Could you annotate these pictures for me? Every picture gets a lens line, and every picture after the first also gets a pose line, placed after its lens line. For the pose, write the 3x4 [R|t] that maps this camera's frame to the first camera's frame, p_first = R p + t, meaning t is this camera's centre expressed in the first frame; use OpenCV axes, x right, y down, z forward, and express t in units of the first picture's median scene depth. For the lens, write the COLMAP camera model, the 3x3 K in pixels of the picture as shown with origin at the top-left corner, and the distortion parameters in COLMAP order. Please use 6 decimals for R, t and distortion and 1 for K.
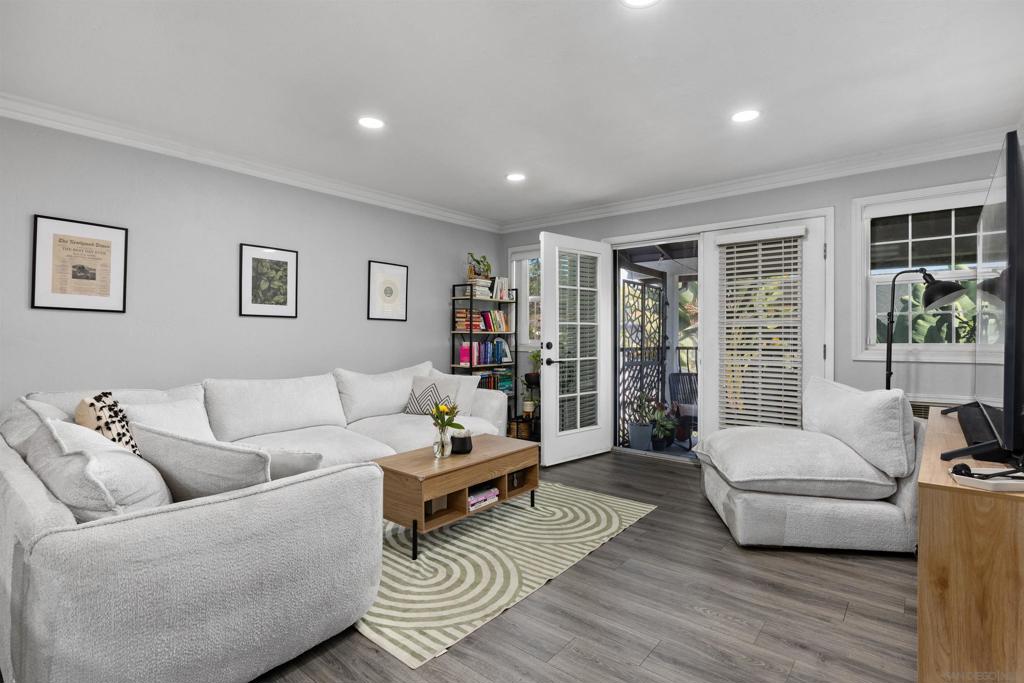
lens RADIAL K [[488.4, 0, 512.9], [0, 488.4, 337.8], [0, 0, 1]] dist [-0.007816, 0.000897]
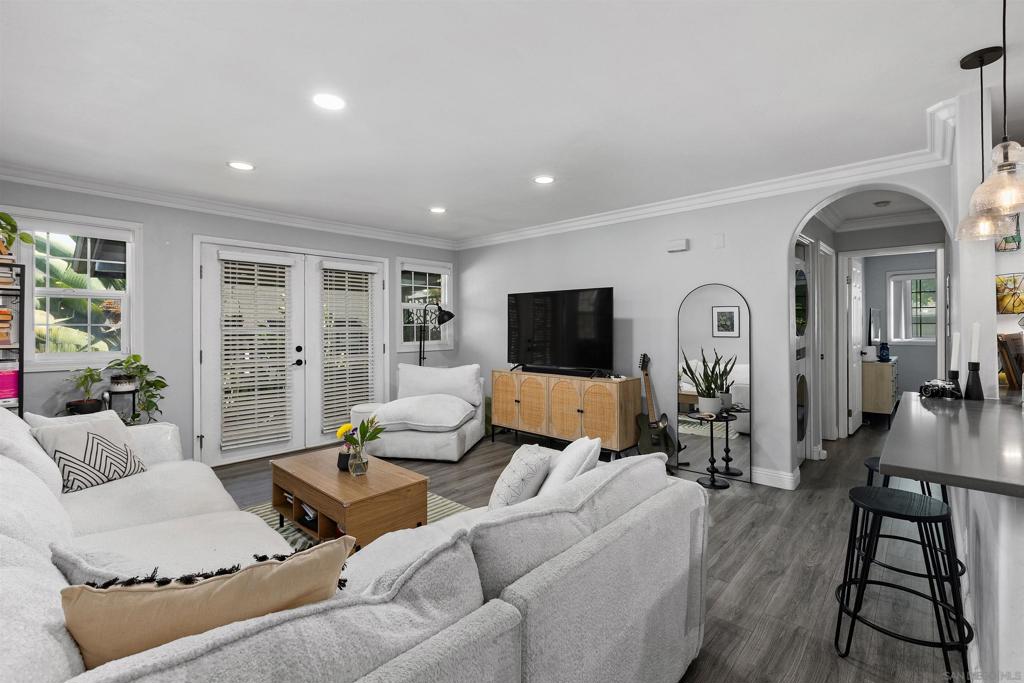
lens RADIAL K [[454.7, 0, 516.0], [0, 454.7, 321.2], [0, 0, 1]] dist [-0.000598, -0.001948]
pose [[0.035820, 0.008146, 0.999325, -0.796114], [0.008713, 0.999926, -0.008463, -0.041711], [-0.999320, 0.009011, 0.035747, 0.495239]]
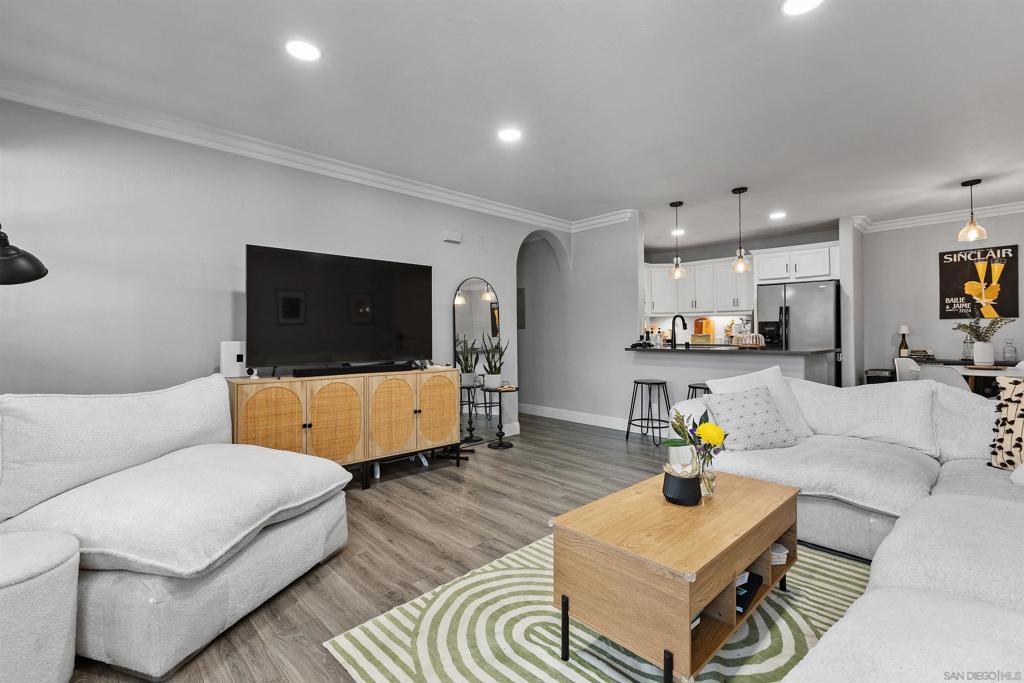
lens RADIAL K [[454.7, 0, 514.9], [0, 454.7, 333.0], [0, 0, 1]] dist [-0.000598, -0.001948]
pose [[-0.994569, 0.005394, 0.103936, 0.035976], [0.005436, 0.999985, 0.000114, 0.014193], [-0.103934, 0.000678, -0.994584, 1.266743]]
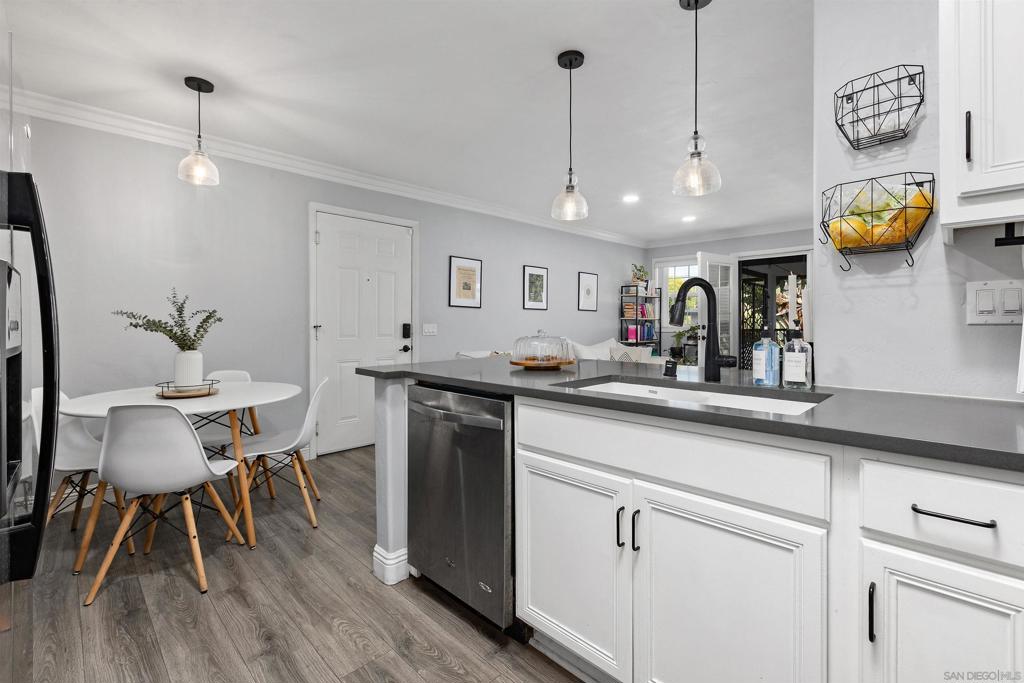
lens RADIAL K [[454.7, 0, 511.1], [0, 454.7, 324.7], [0, 0, 1]] dist [-0.000598, -0.001948]
pose [[0.995042, -0.002436, -0.099430, -0.417400], [0.002493, 0.999997, 0.000452, 0.007160], [0.099428, -0.000697, 0.995045, -0.505246]]
